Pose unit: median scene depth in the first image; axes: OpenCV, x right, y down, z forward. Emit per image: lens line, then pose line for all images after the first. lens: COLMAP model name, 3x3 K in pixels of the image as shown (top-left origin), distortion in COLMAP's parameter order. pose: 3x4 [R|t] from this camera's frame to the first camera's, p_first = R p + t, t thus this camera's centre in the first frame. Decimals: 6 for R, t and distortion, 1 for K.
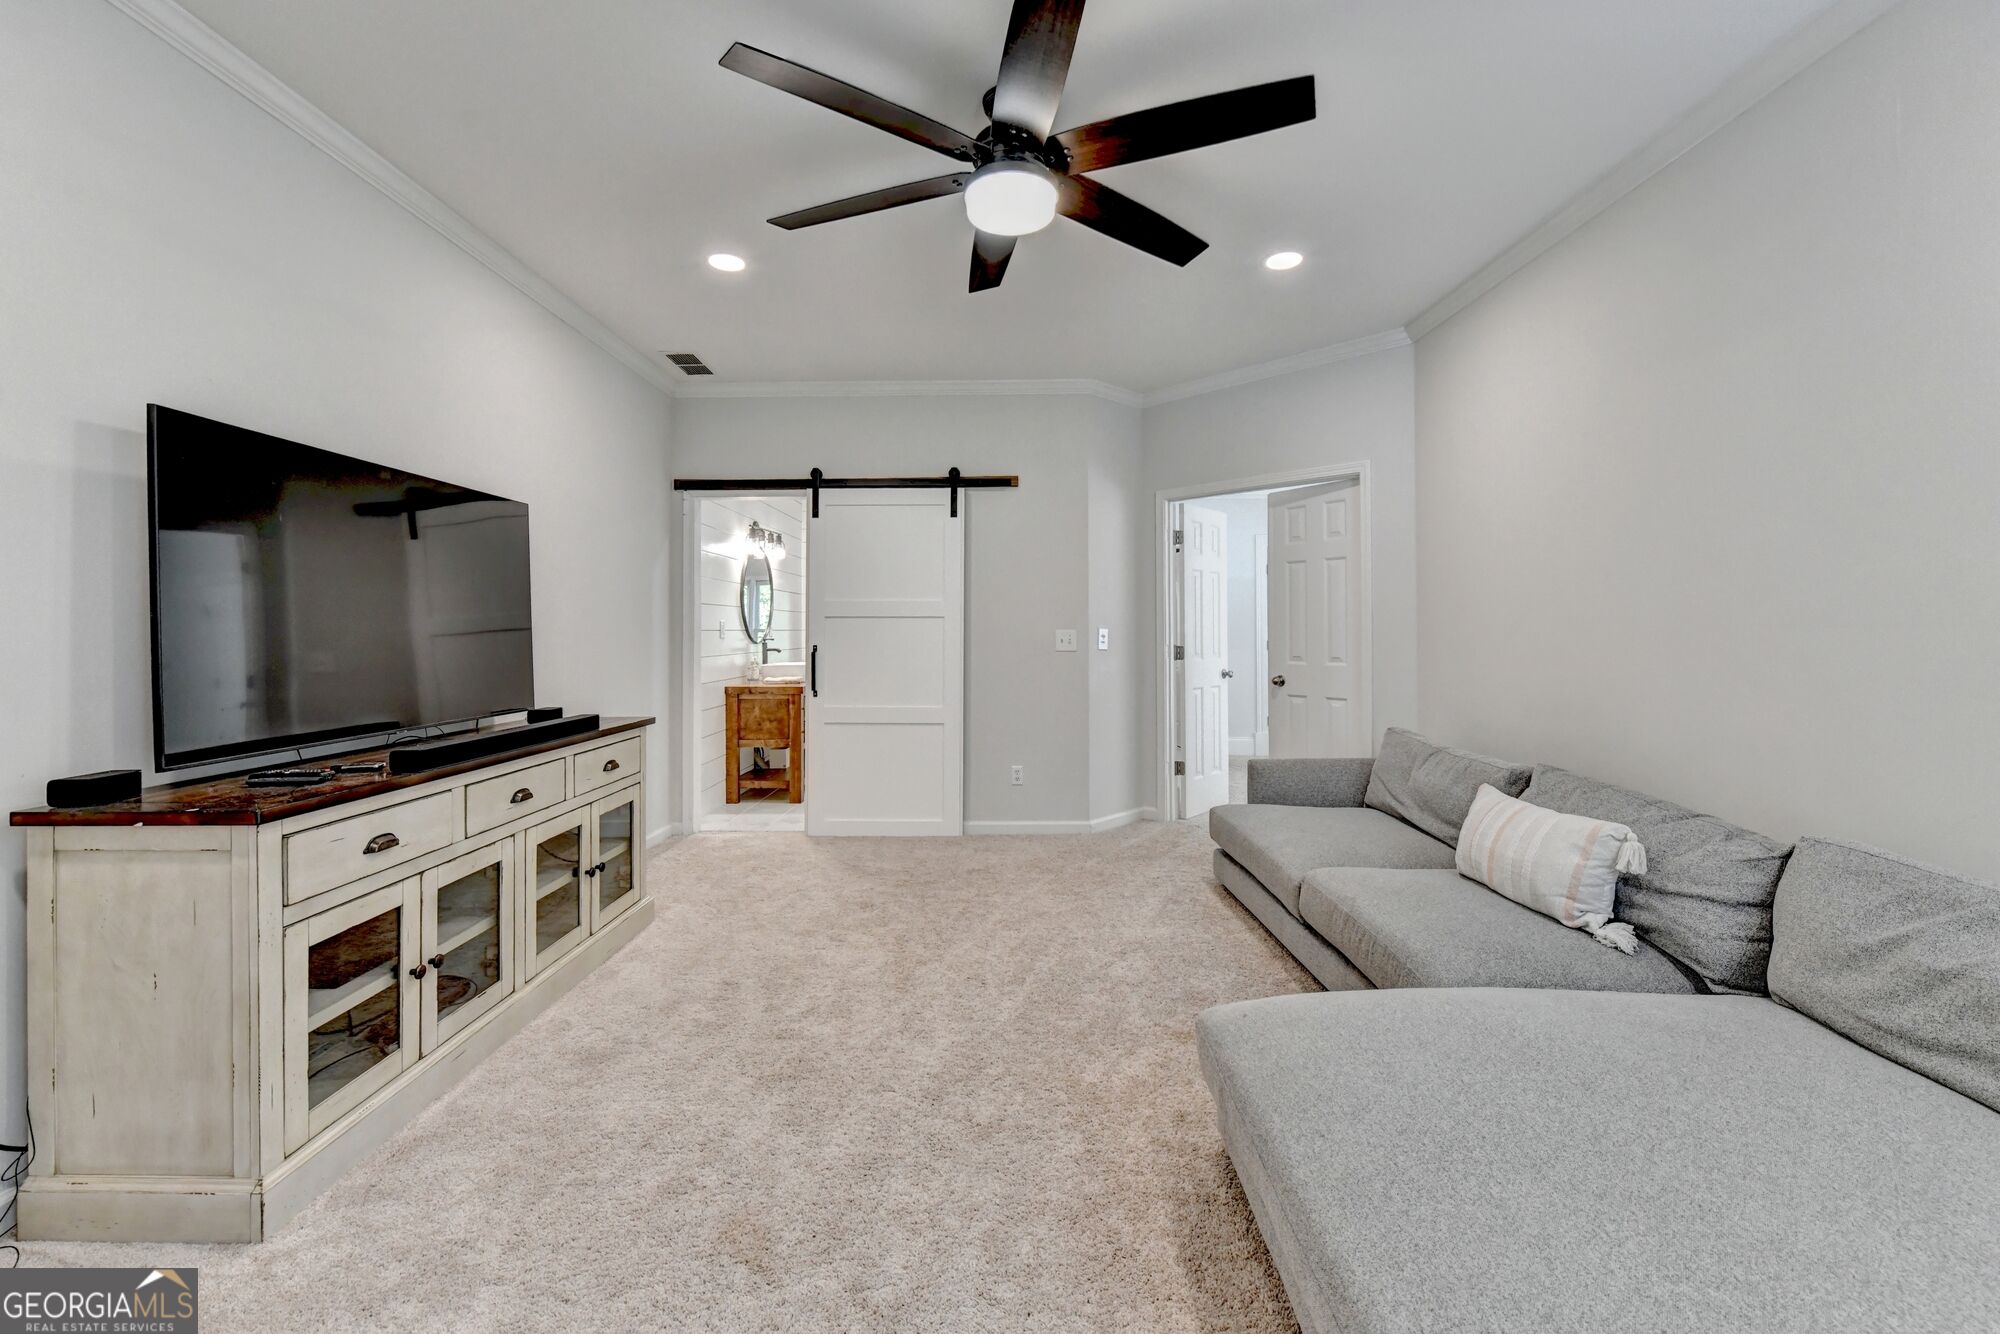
lens RADIAL K [[800.8, 0, 1001.4], [0, 800.8, 637.5], [0, 0, 1]] dist [-0.005983, -0.000327]
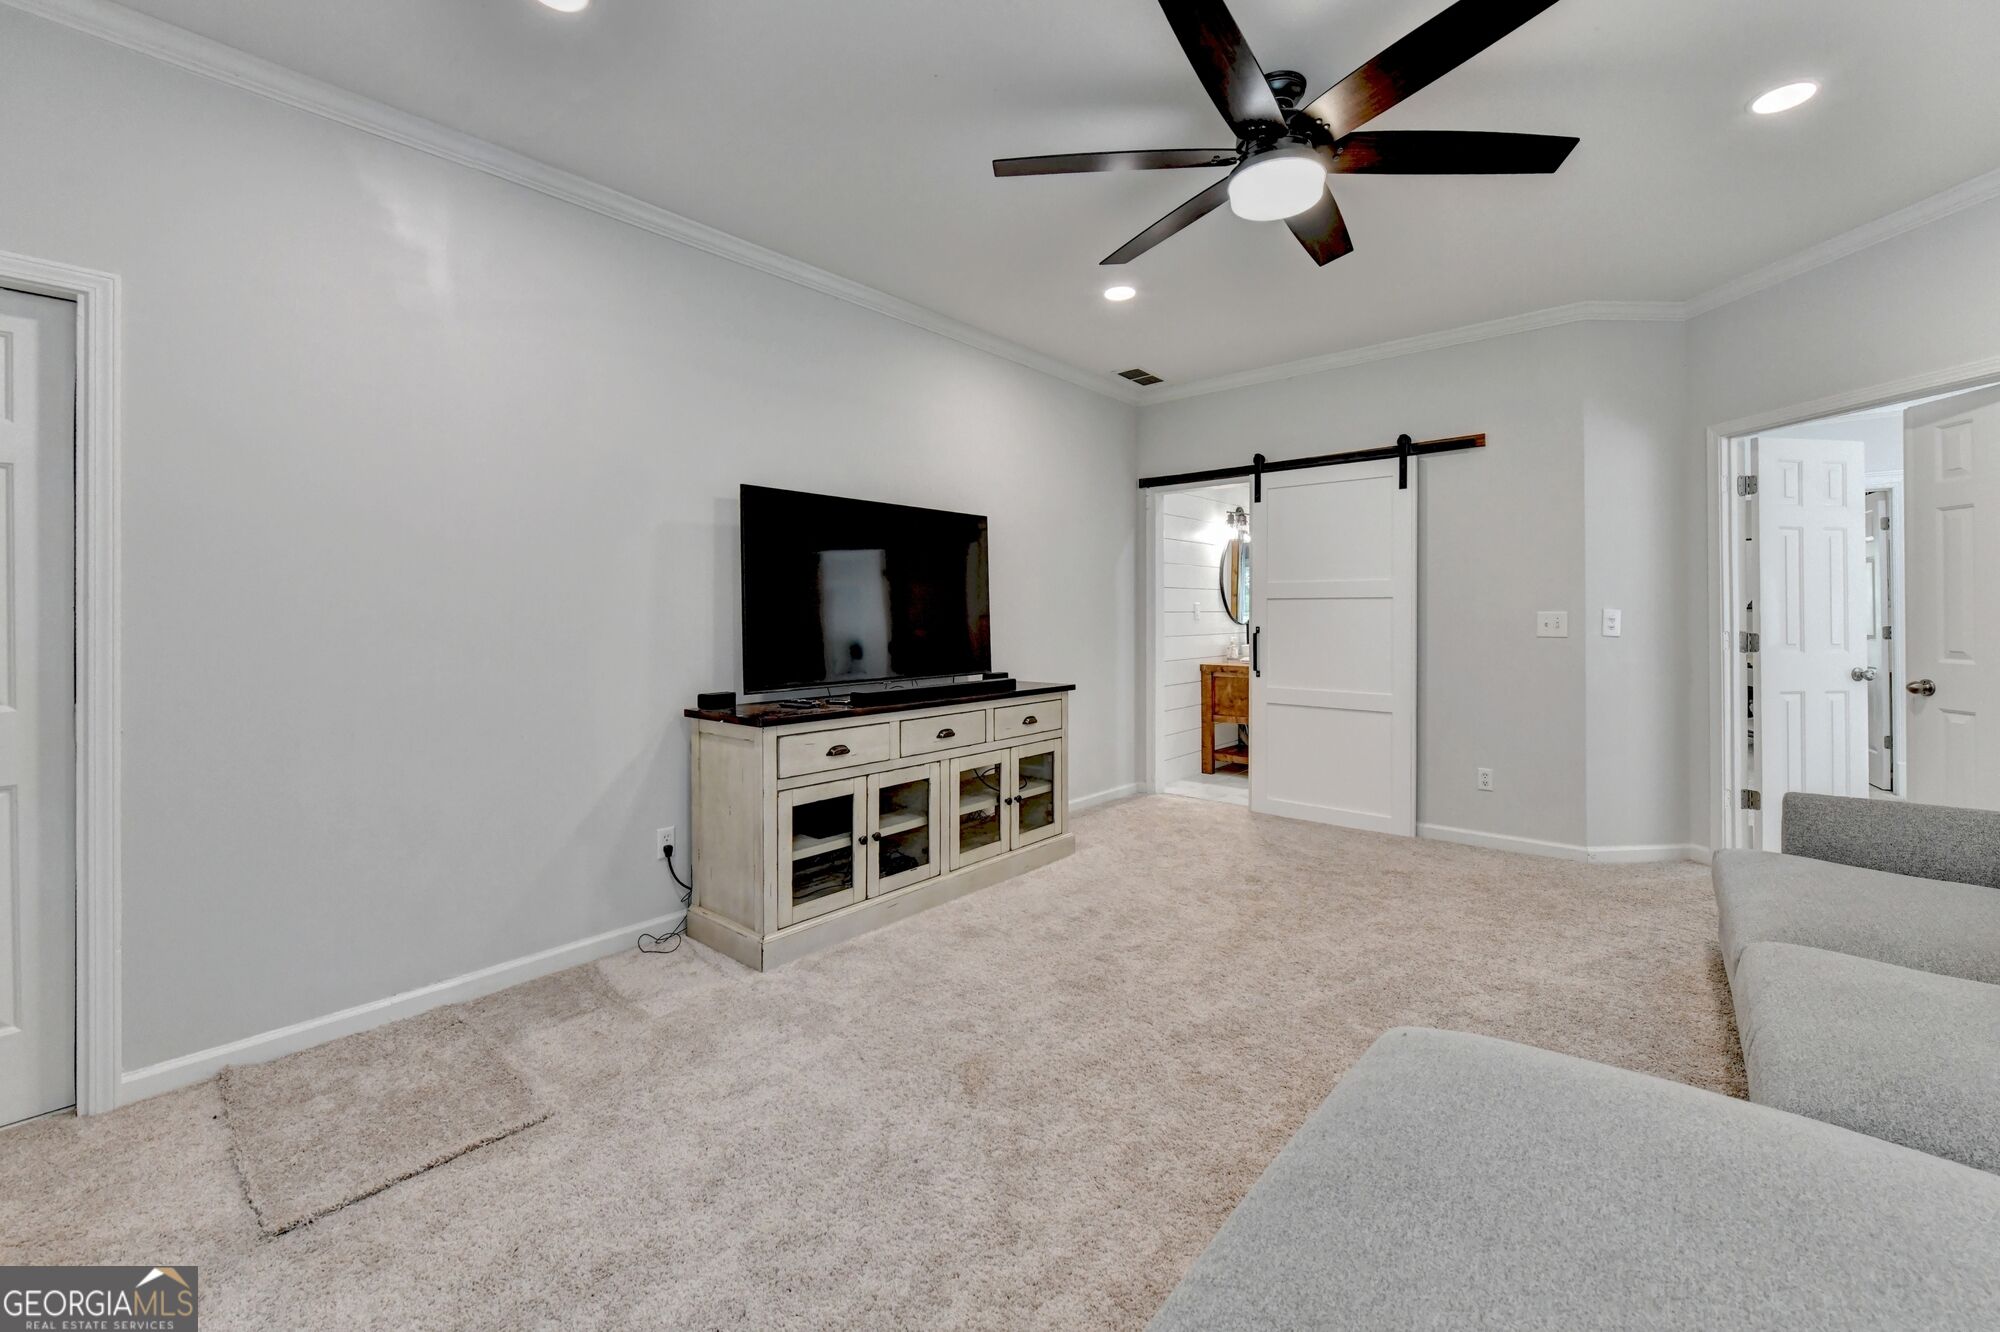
lens RADIAL K [[816.3, 0, 1023.1], [0, 816.3, 622.8], [0, 0, 1]] dist [-0.003821, -0.000371]
pose [[0.773174, 0.007963, -0.634144, 0.320912], [-0.004431, 0.999965, 0.007154, -0.002345], [0.634179, -0.002721, 0.773182, 0.001194]]
